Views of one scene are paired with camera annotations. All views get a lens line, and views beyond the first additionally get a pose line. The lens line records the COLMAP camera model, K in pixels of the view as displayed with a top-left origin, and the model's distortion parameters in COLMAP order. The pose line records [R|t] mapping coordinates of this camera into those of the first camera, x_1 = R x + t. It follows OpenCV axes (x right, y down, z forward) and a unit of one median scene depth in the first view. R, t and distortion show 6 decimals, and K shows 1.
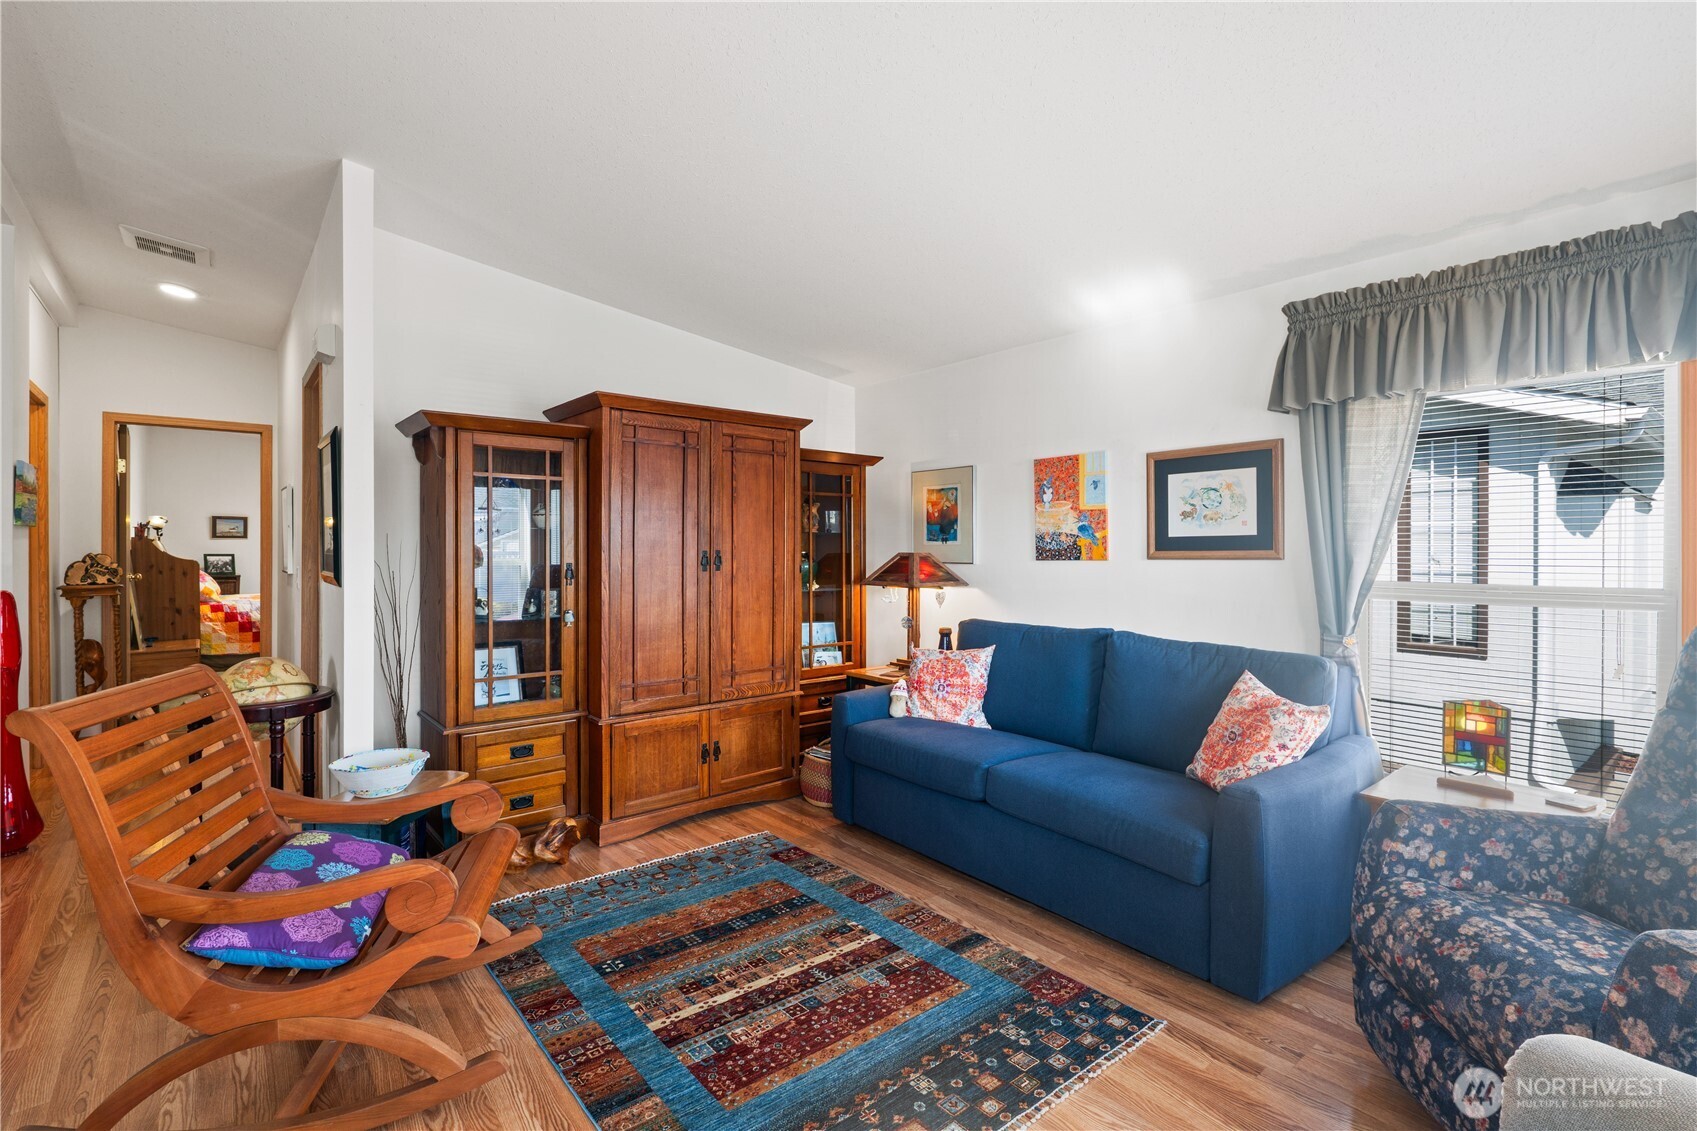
lens RADIAL K [[782.5, 0, 844.2], [0, 782.5, 557.6], [0, 0, 1]] dist [-0.007859, 0.000497]
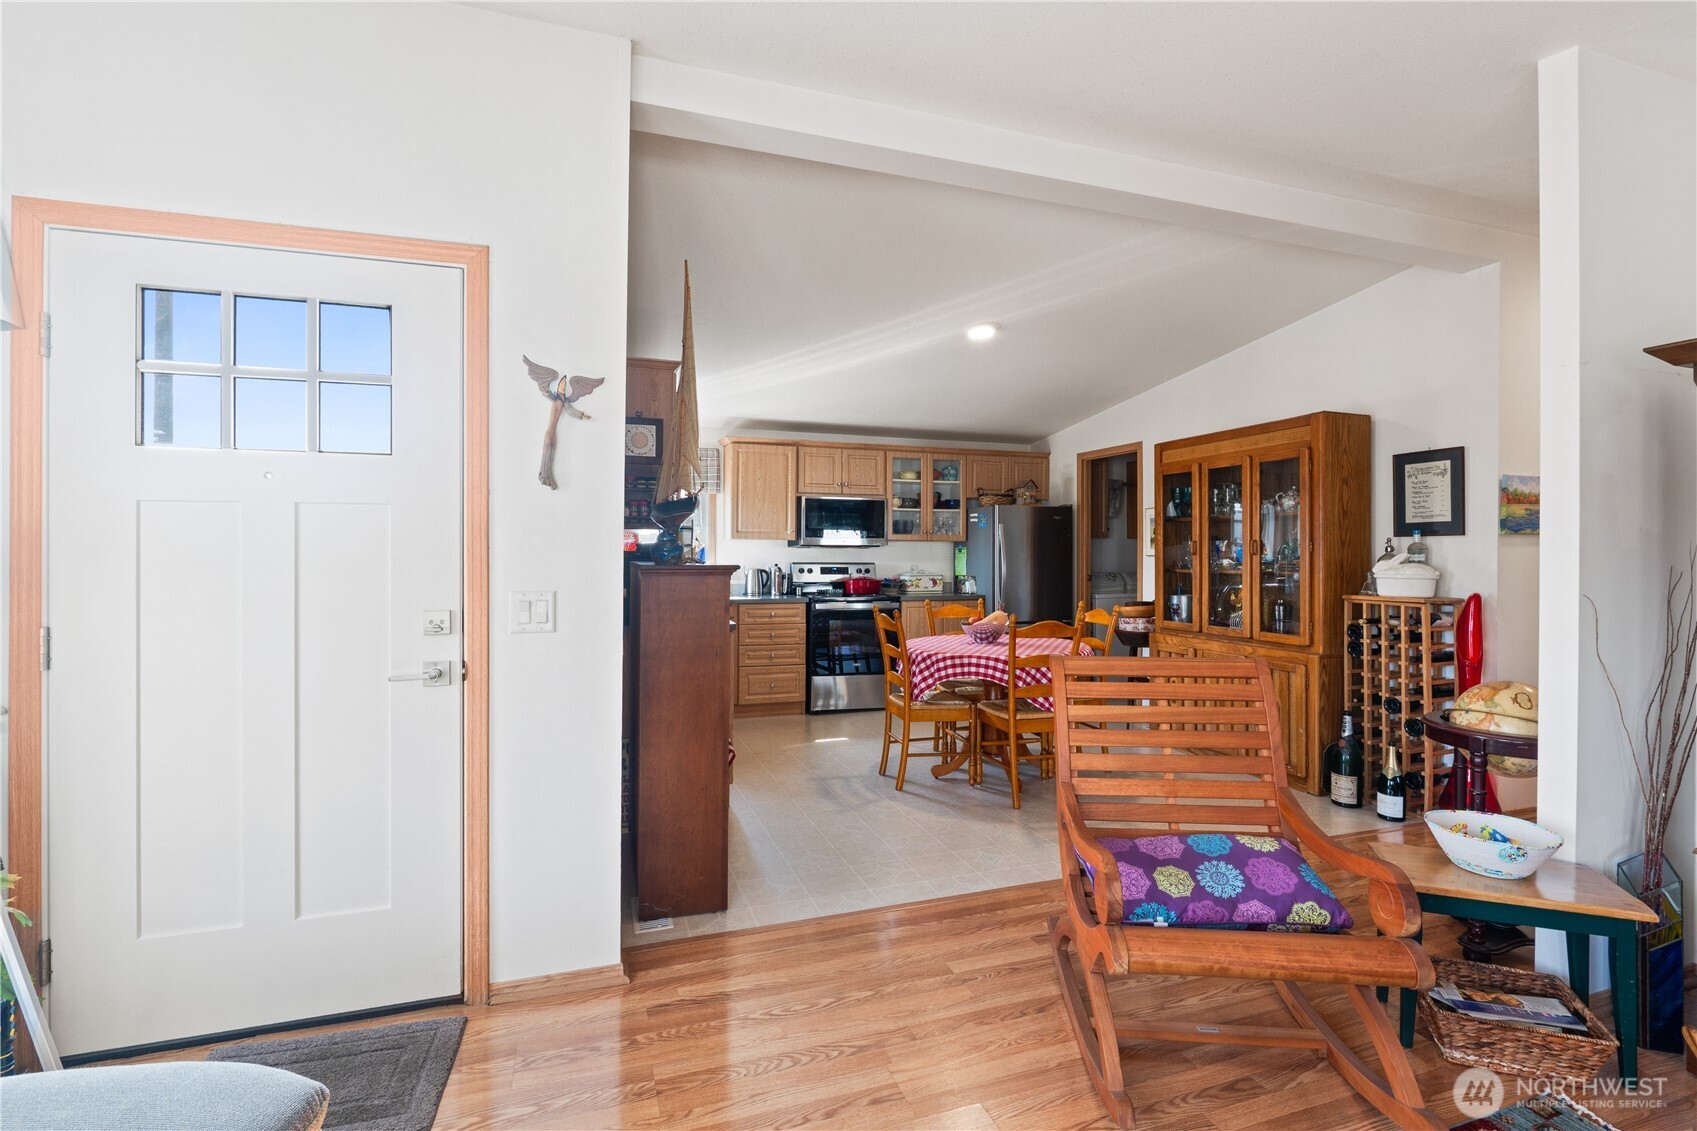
lens RADIAL K [[782.5, 0, 853.8], [0, 782.5, 552.4], [0, 0, 1]] dist [-0.007859, 0.000497]
pose [[-0.346604, -0.001794, -0.938010, 0.272888], [-0.014531, 0.999888, 0.003457, -0.006604], [0.937899, 0.014828, -0.346591, 0.519347]]
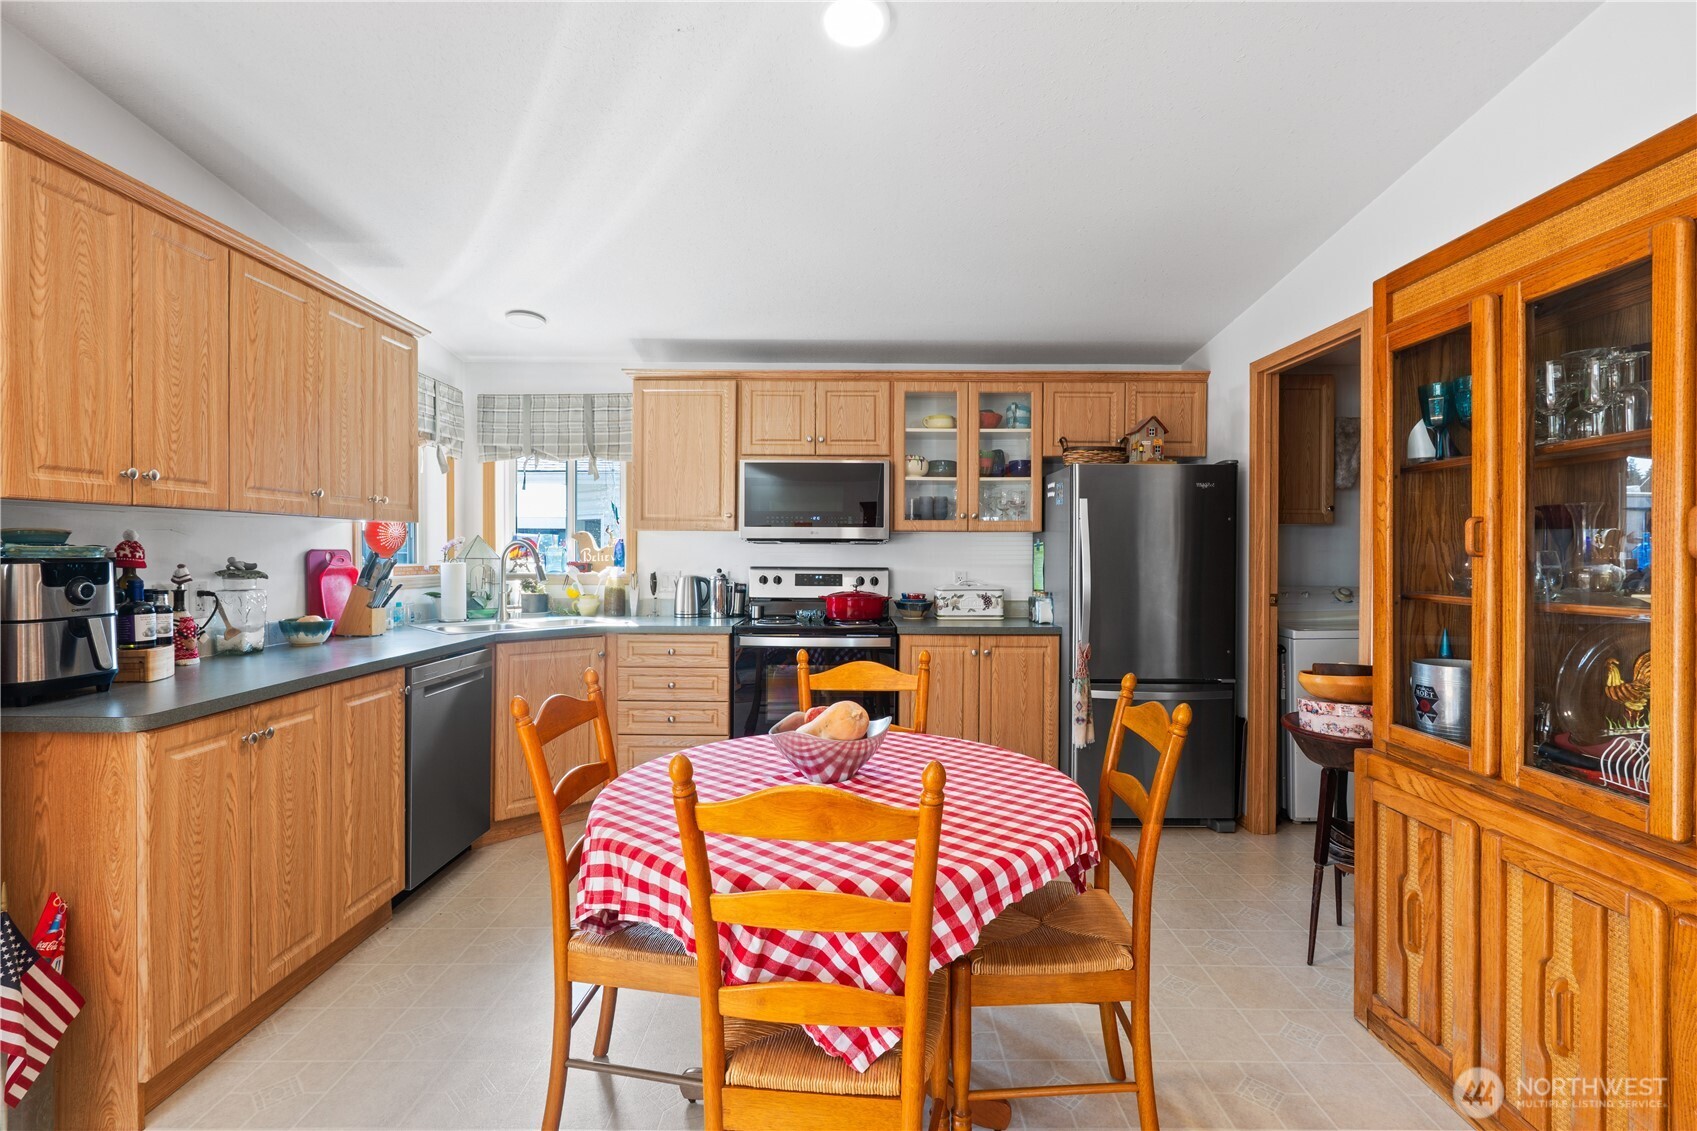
lens RADIAL K [[782.5, 0, 853.1], [0, 782.5, 558.0], [0, 0, 1]] dist [-0.007859, 0.000497]
pose [[-0.634952, 0.004244, -0.772540, -0.652219], [-0.012703, 0.999792, 0.015933, -0.008473], [0.772447, 0.019930, -0.634766, 0.617020]]
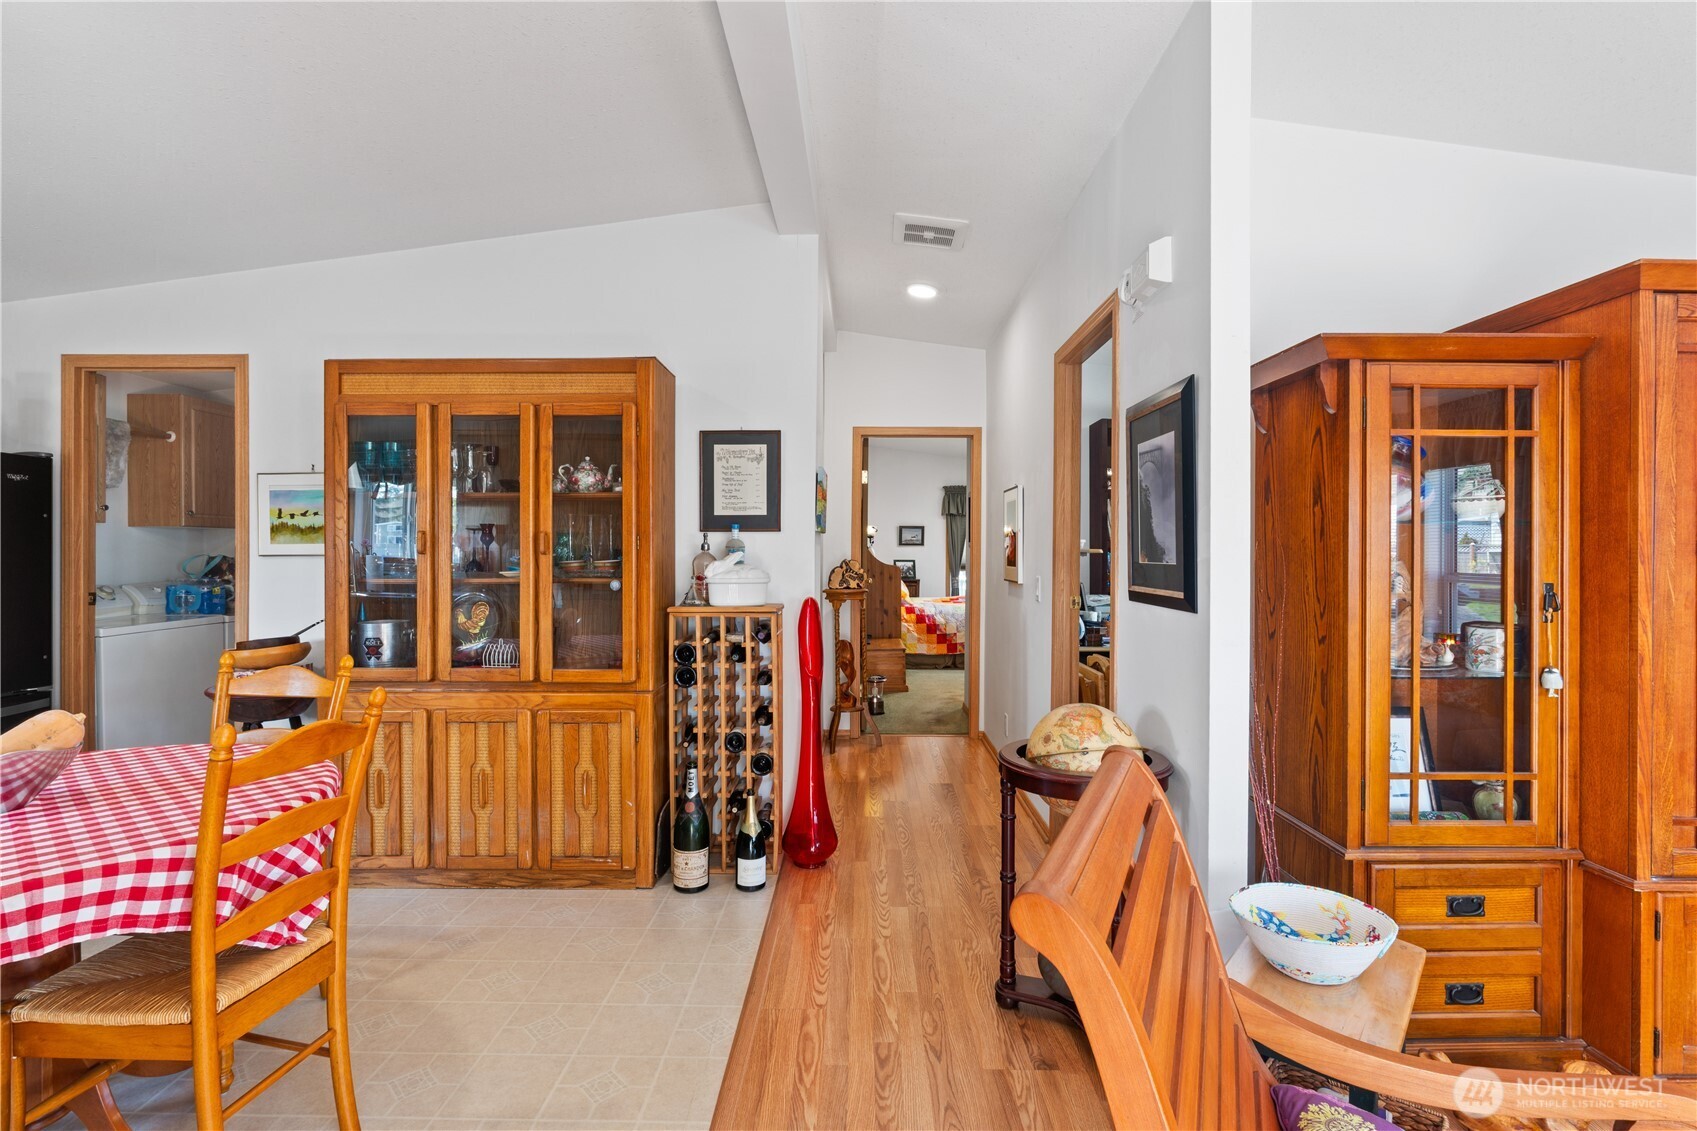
lens RADIAL K [[782.5, 0, 850.7], [0, 782.5, 558.4], [0, 0, 1]] dist [-0.007859, 0.000497]
pose [[0.765459, 0.005154, -0.643464, -0.371589], [-0.010683, 0.999932, -0.004700, -0.002423], [0.643396, 0.010472, 0.765462, 0.247323]]
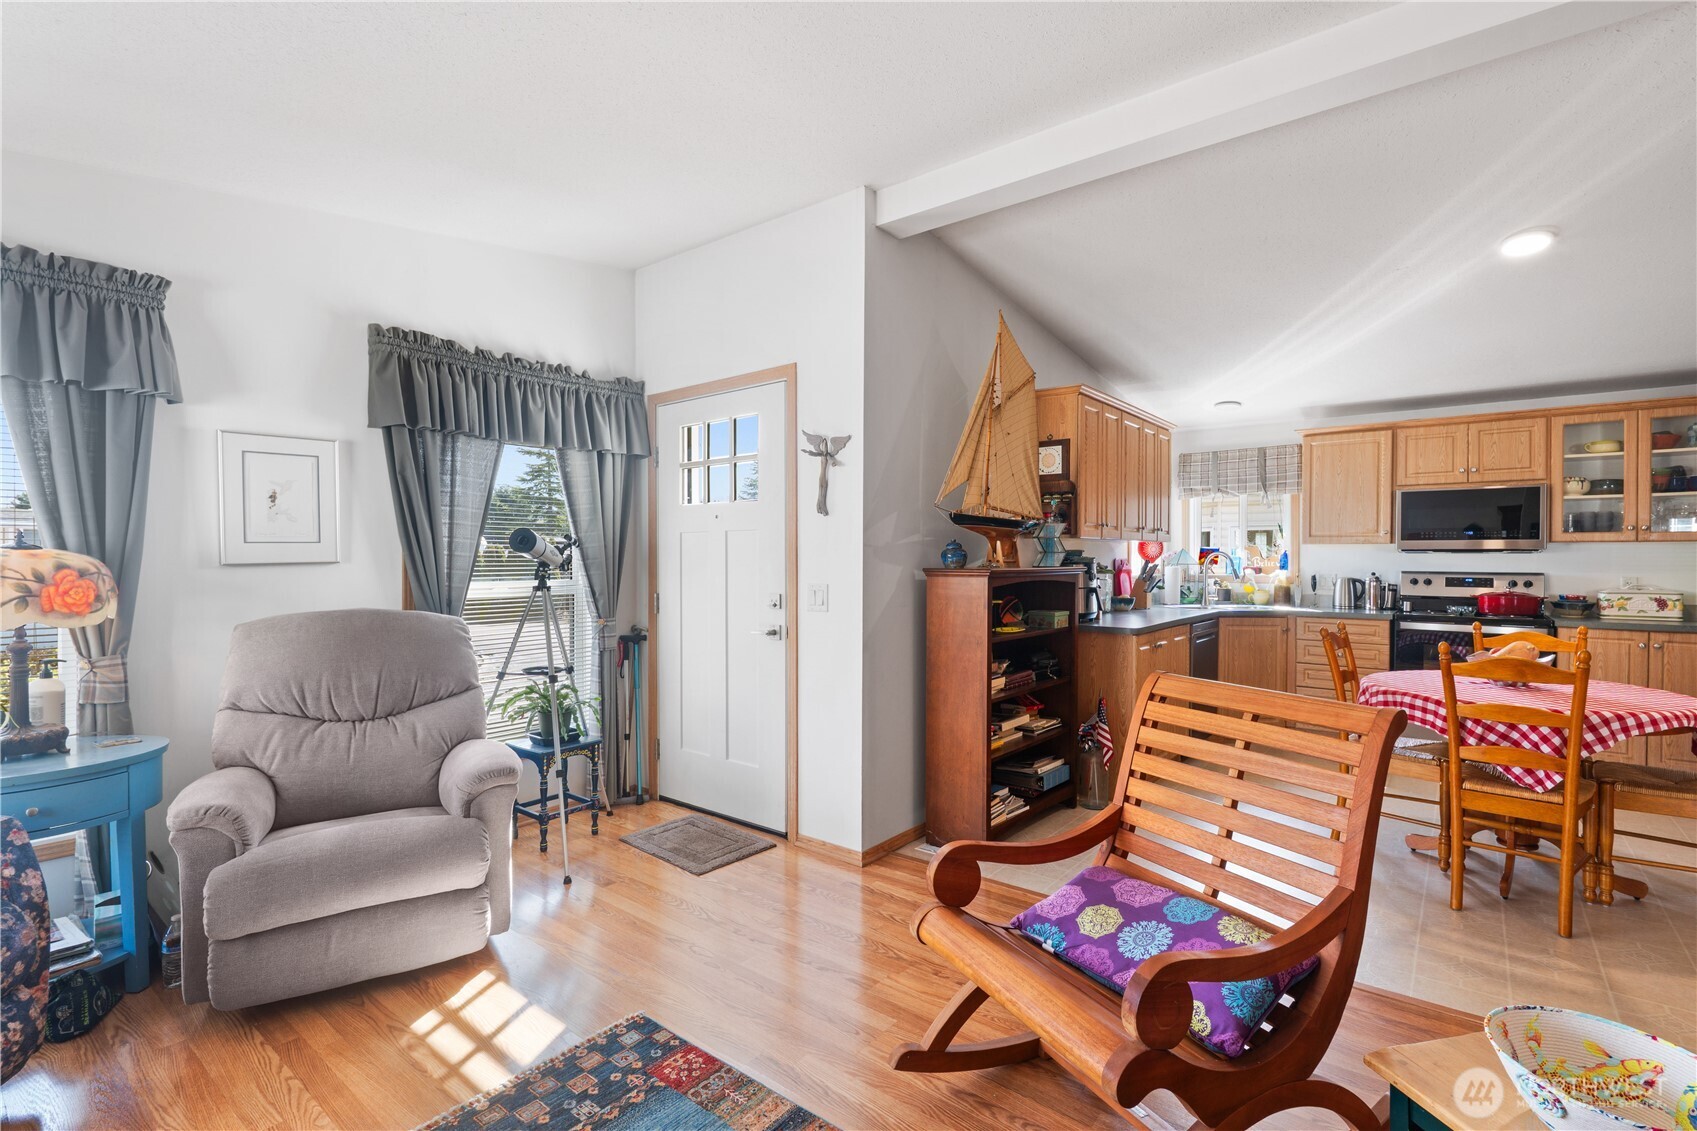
lens RADIAL K [[782.5, 0, 855.1], [0, 782.5, 563.9], [0, 0, 1]] dist [-0.007859, 0.000497]
pose [[-0.977104, -0.000747, -0.212763, -0.082520], [-0.004761, 0.999820, 0.018356, -0.011549], [0.212711, 0.018949, -0.976931, 1.016320]]
